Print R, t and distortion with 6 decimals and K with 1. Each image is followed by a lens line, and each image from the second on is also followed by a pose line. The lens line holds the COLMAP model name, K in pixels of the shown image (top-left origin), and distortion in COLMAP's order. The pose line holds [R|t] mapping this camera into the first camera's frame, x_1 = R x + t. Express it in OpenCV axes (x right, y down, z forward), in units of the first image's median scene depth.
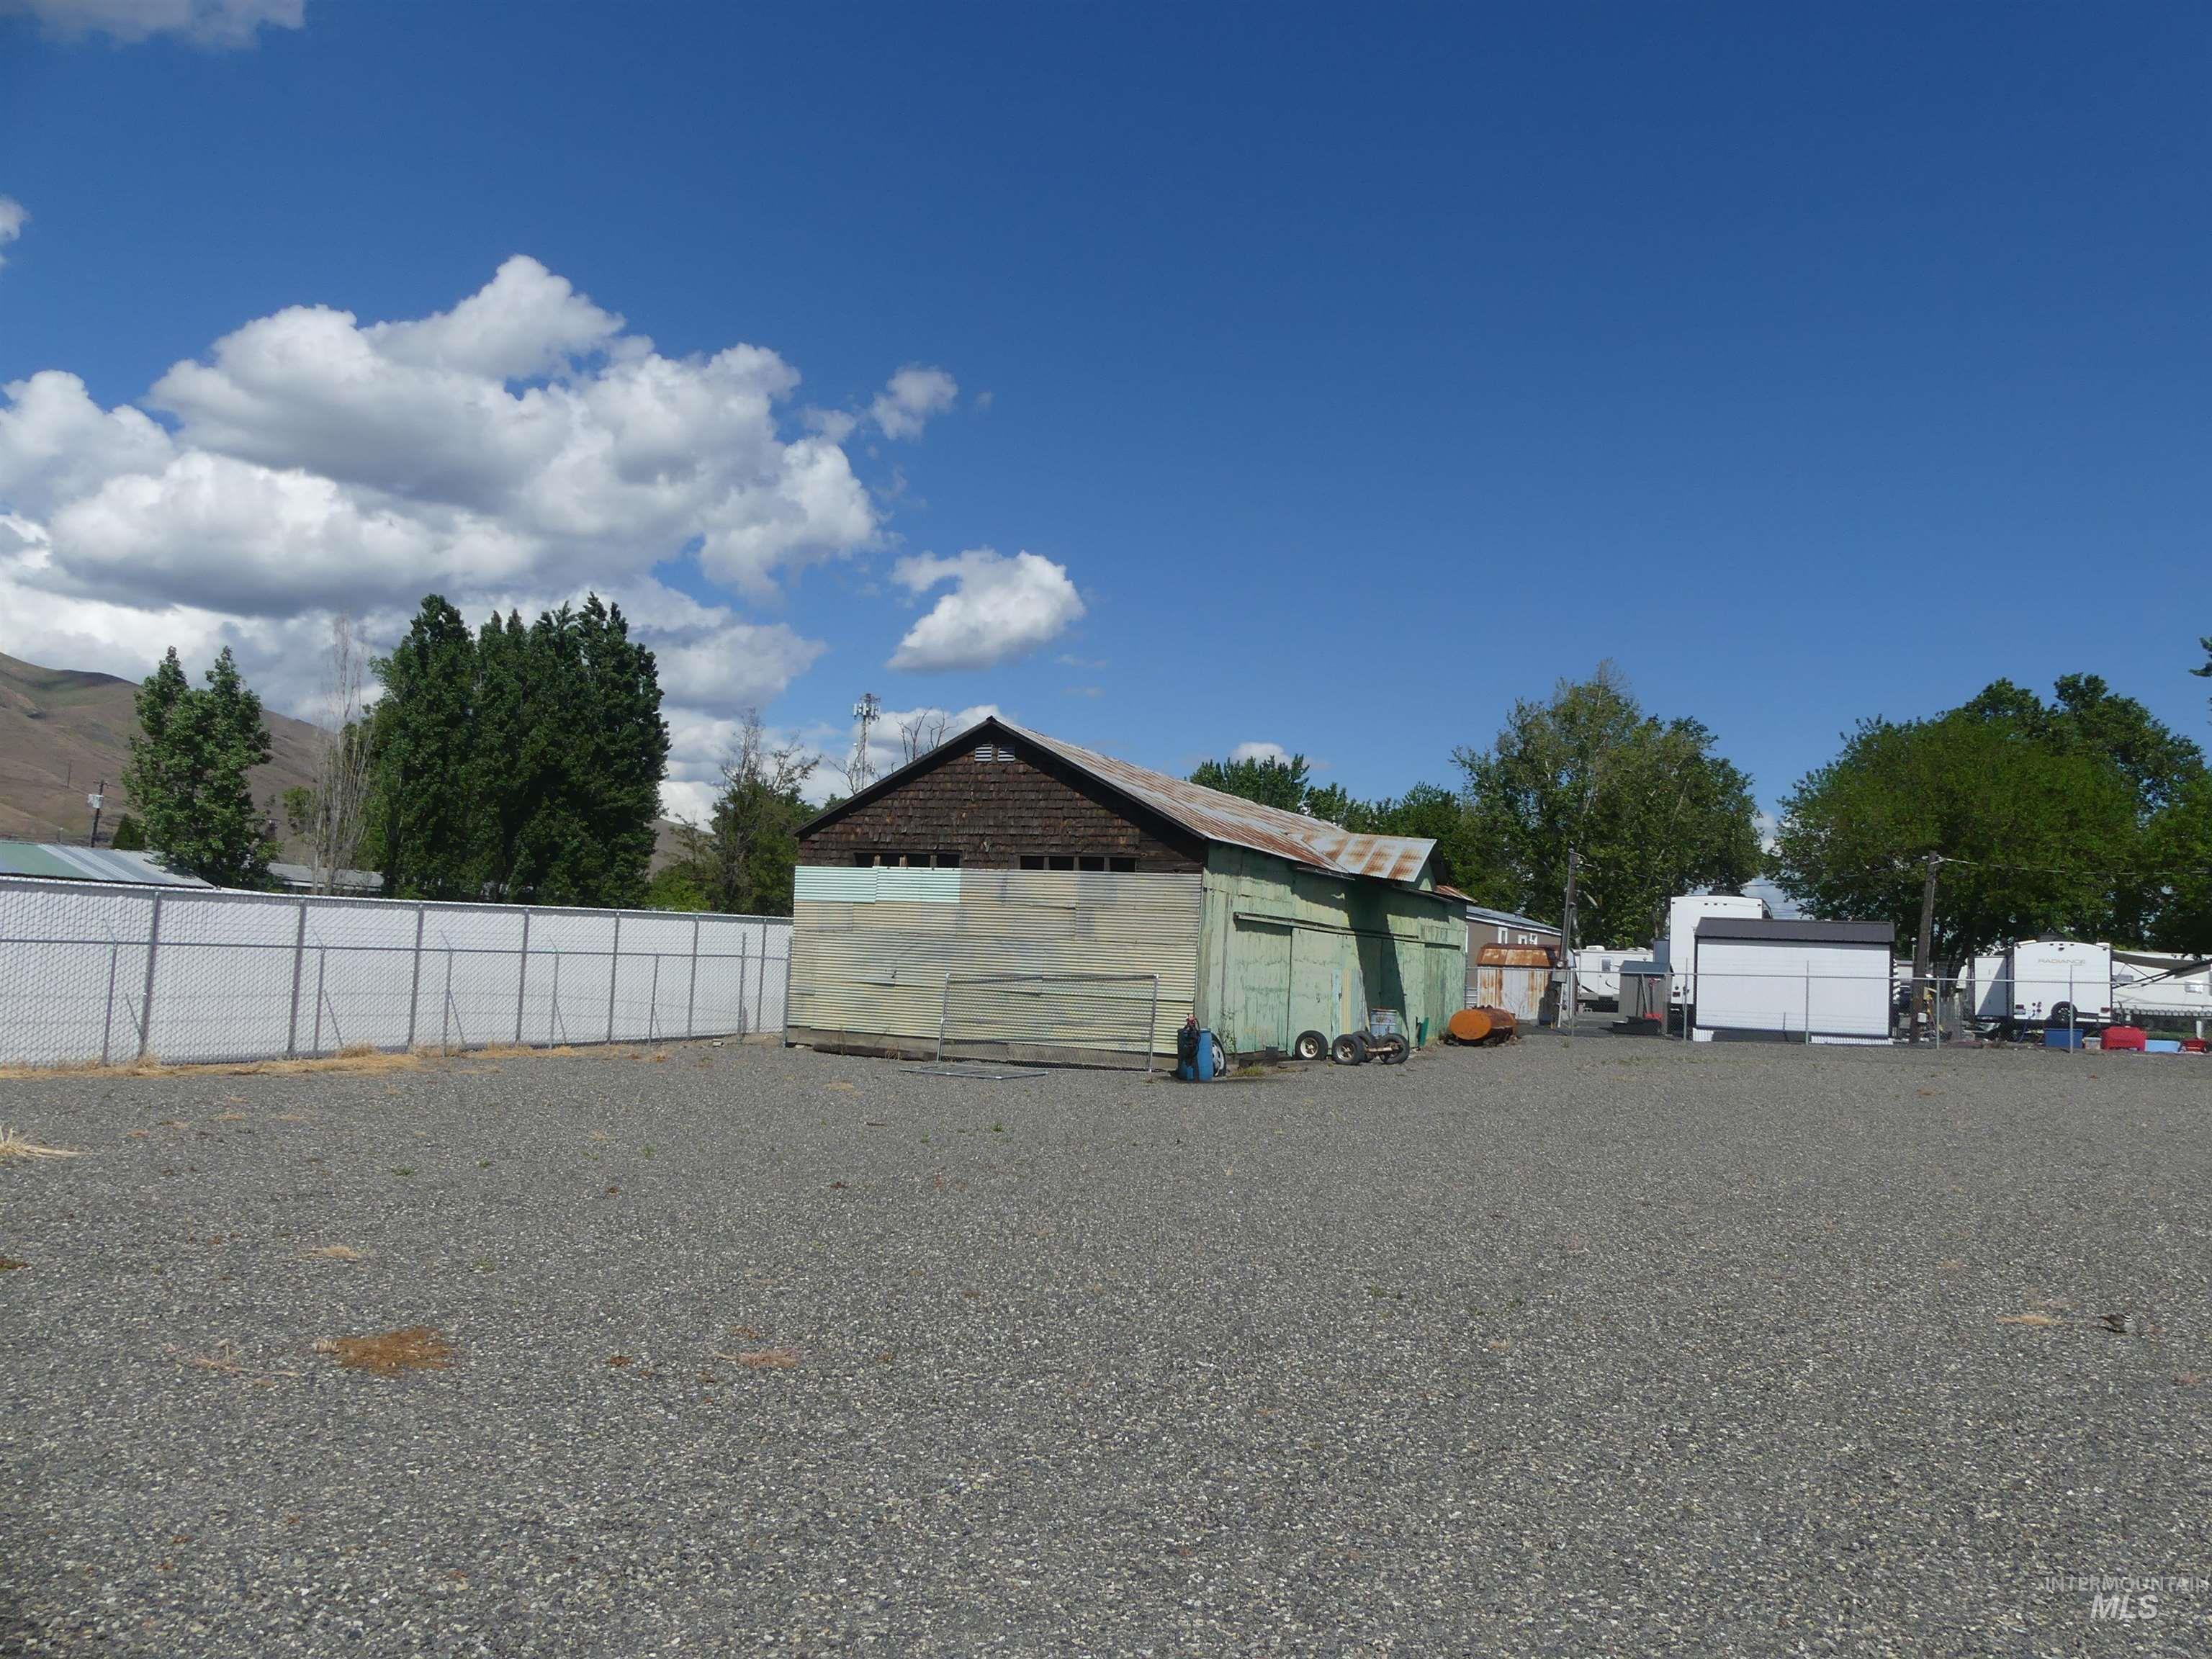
lens RADIAL K [[1660.1, 0, 1126.4], [0, 1660.1, 826.9], [0, 0, 1]] dist [-0.025005, 0.025040]
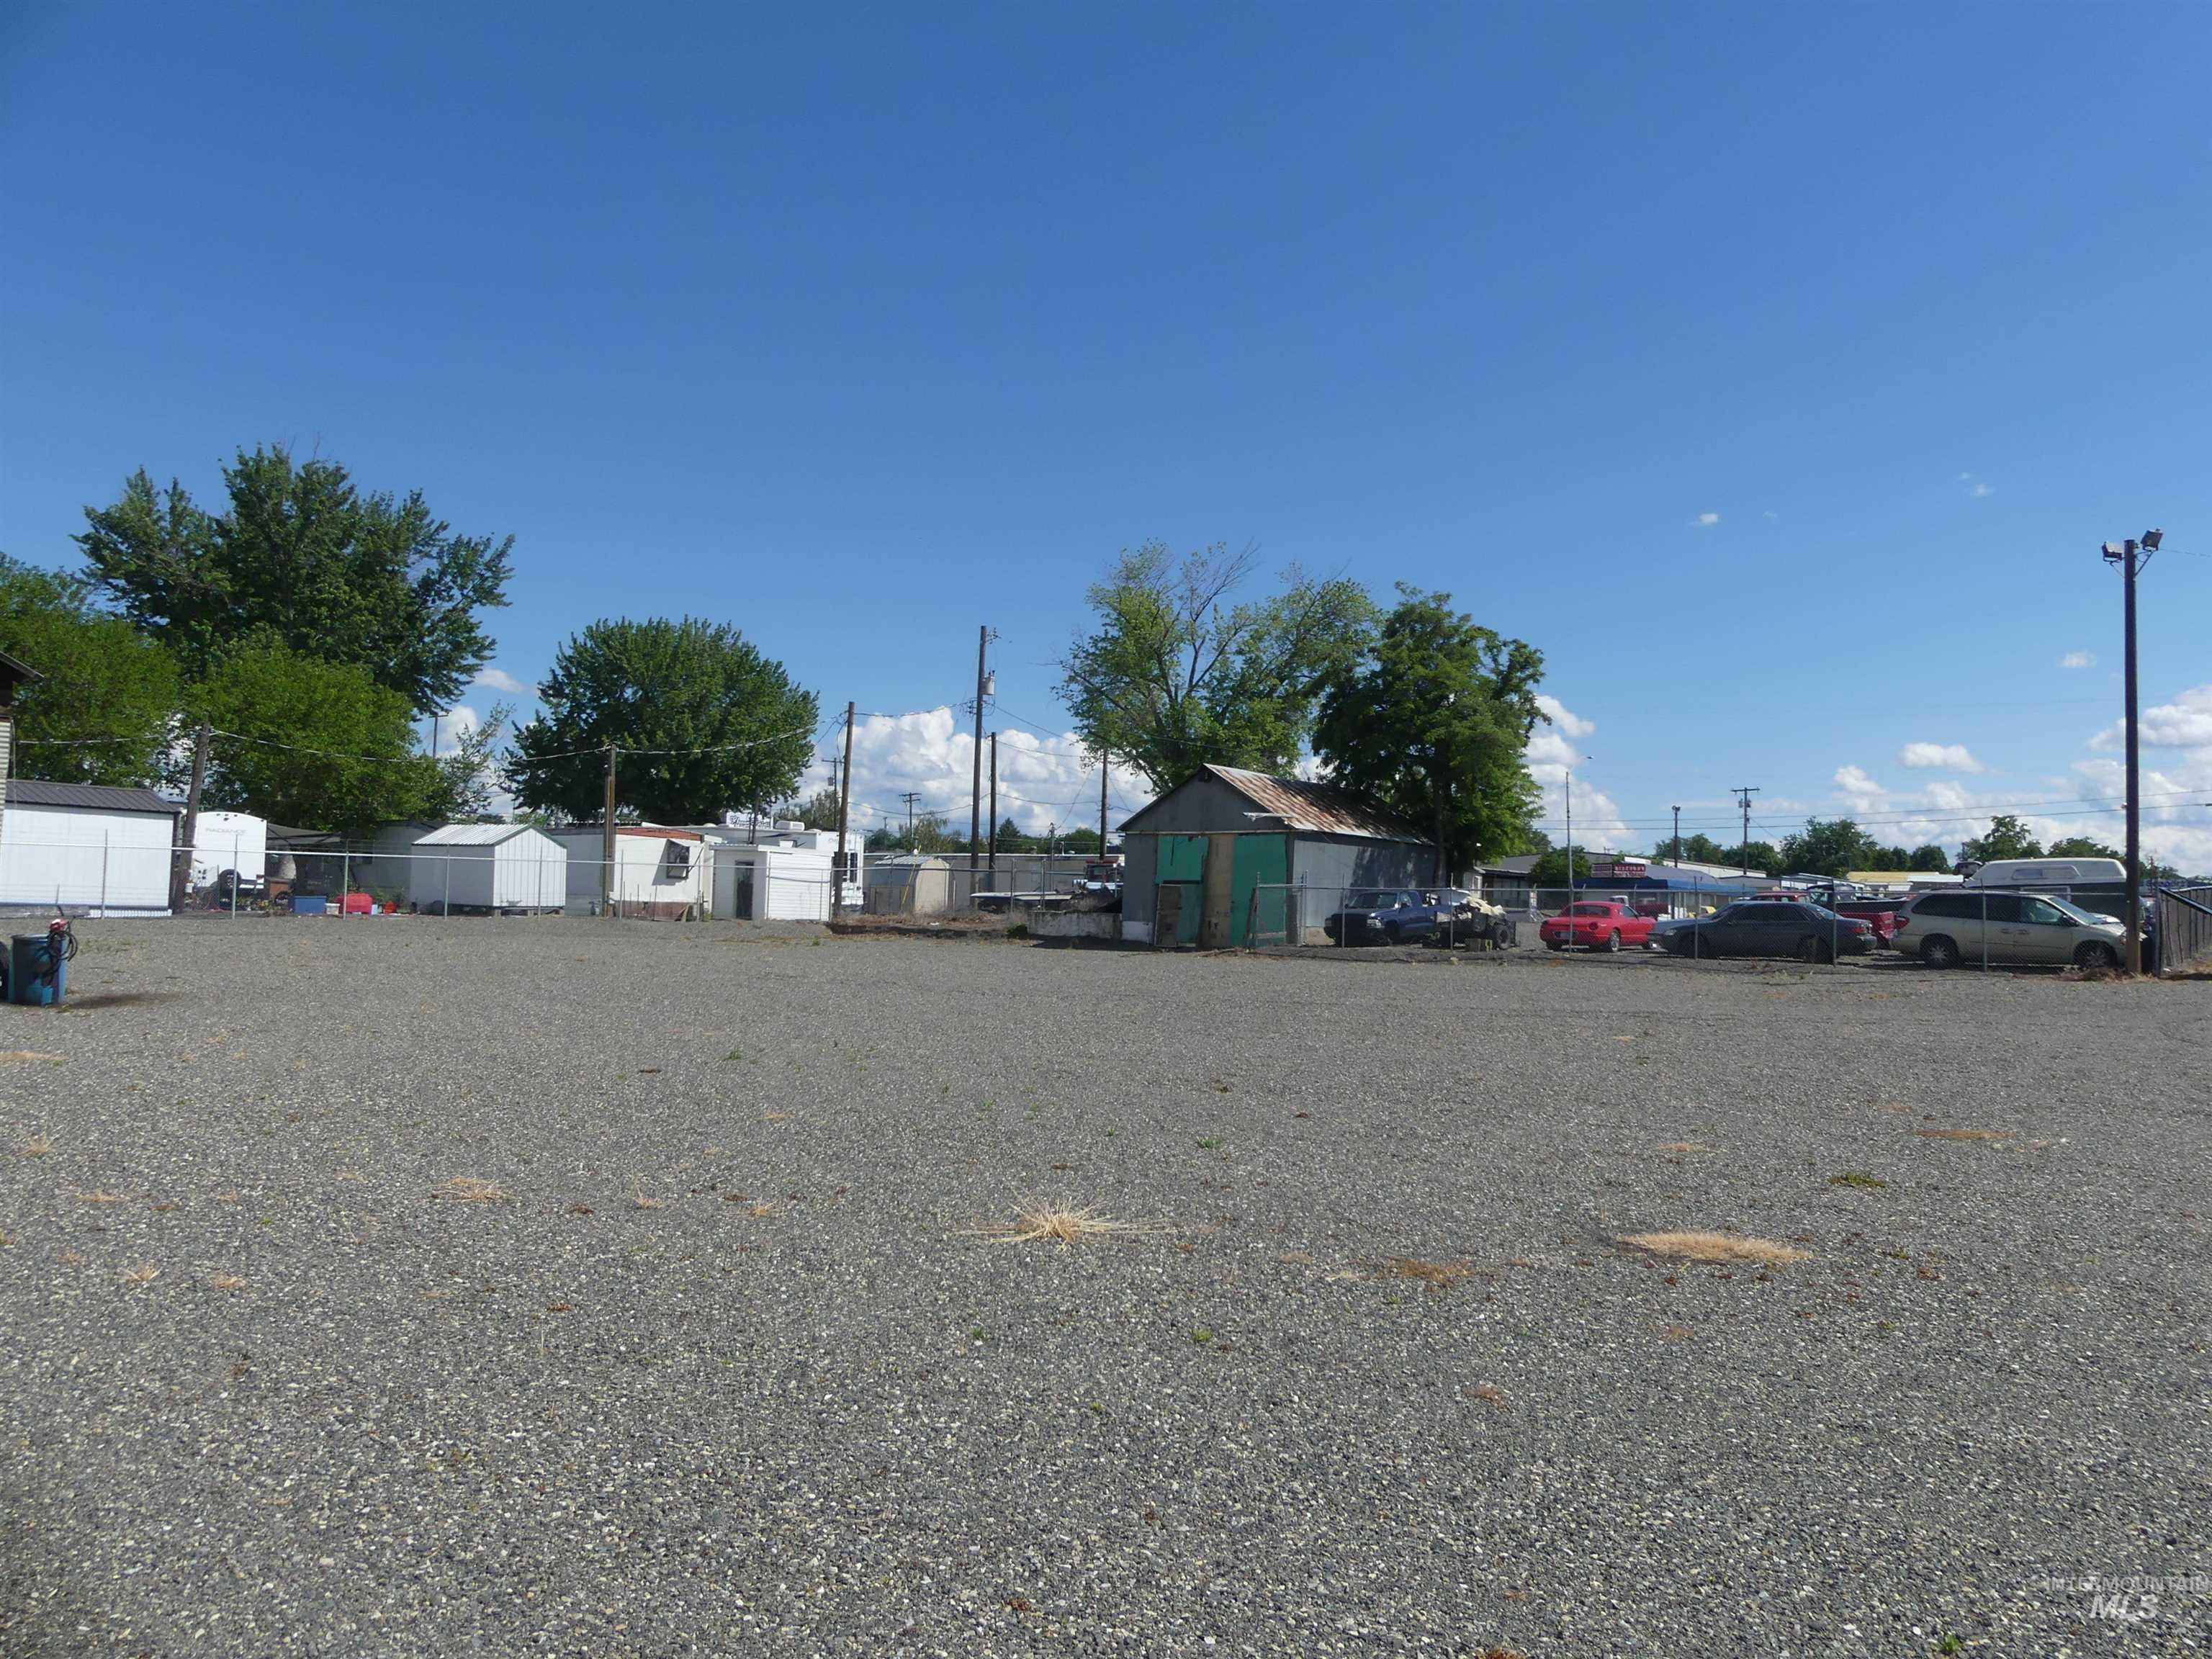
lens RADIAL K [[1660.1, 0, 1125.7], [0, 1660.1, 839.2], [0, 0, 1]] dist [-0.025005, 0.025040]
pose [[0.192896, 0.007995, 0.981187, -0.464830], [-0.109781, 0.993864, 0.013484, 0.012564], [-0.975059, -0.110317, 0.192591, 0.309682]]
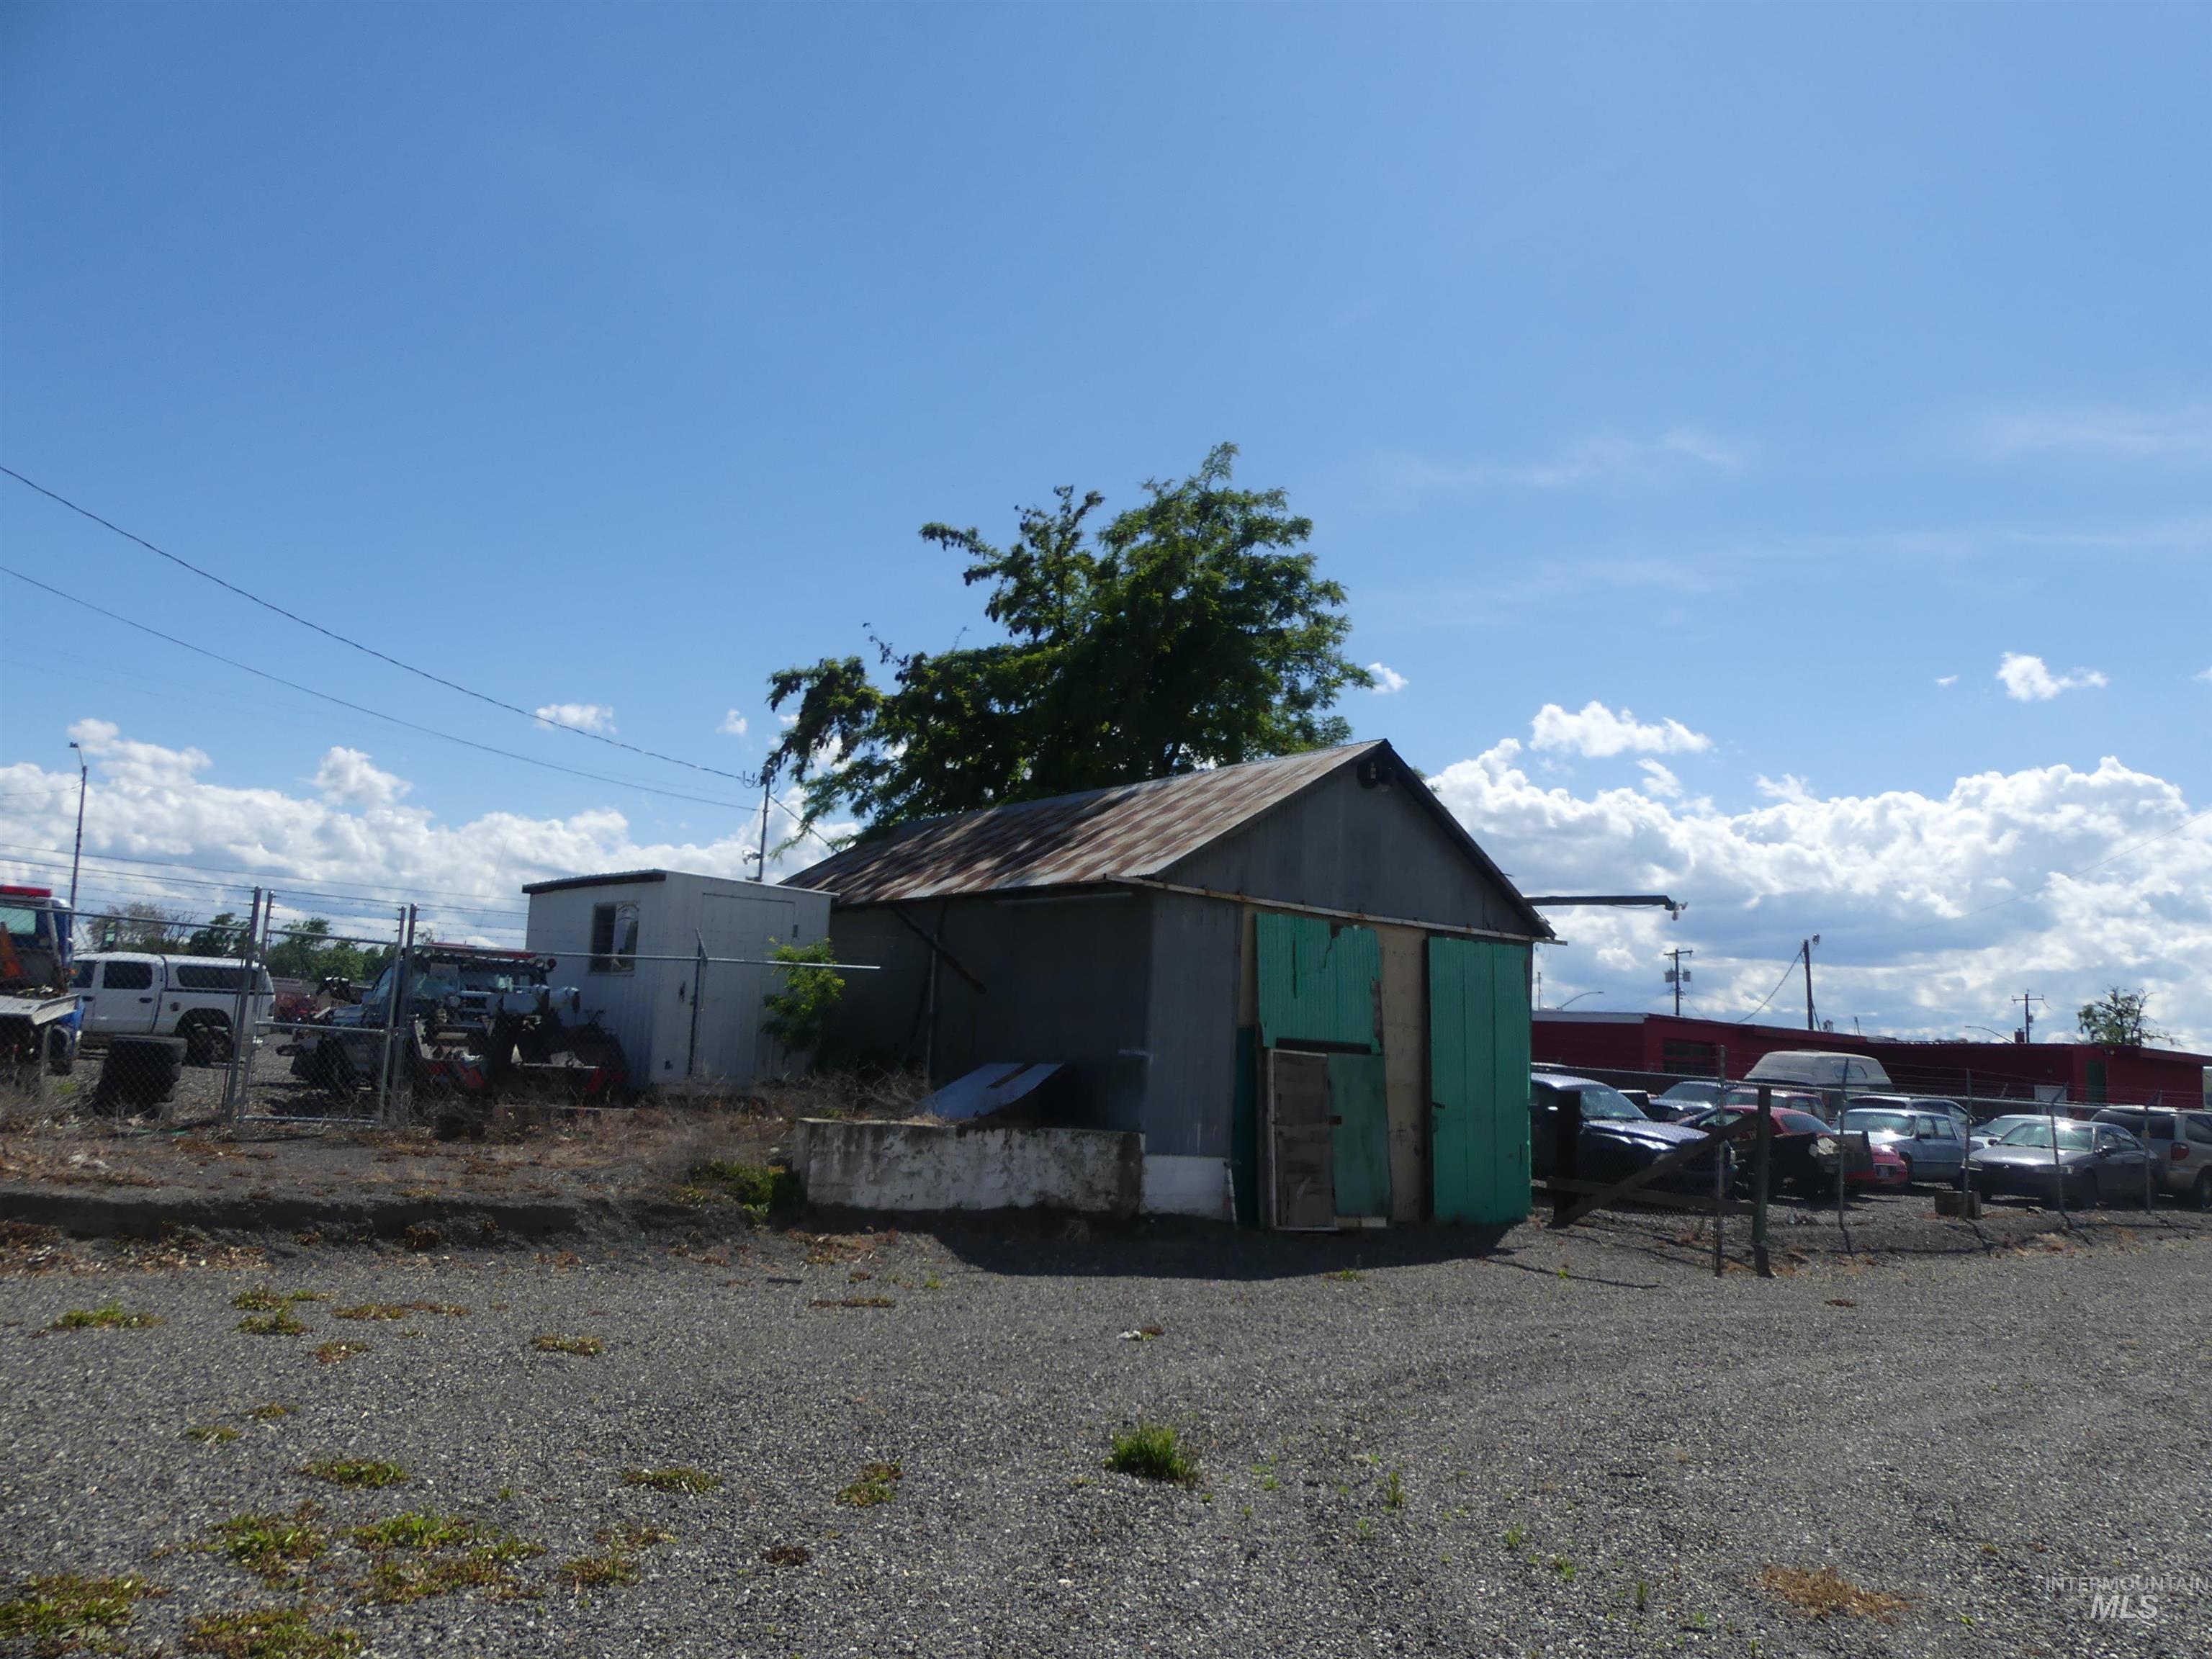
lens RADIAL K [[1660.1, 0, 1111.3], [0, 1660.1, 860.5], [0, 0, 1]] dist [-0.025005, 0.025040]
pose [[-0.882332, -0.029650, 0.469693, 0.729919], [-0.135031, 0.972001, -0.192301, 0.112497], [-0.450841, -0.233097, -0.861631, 1.004116]]
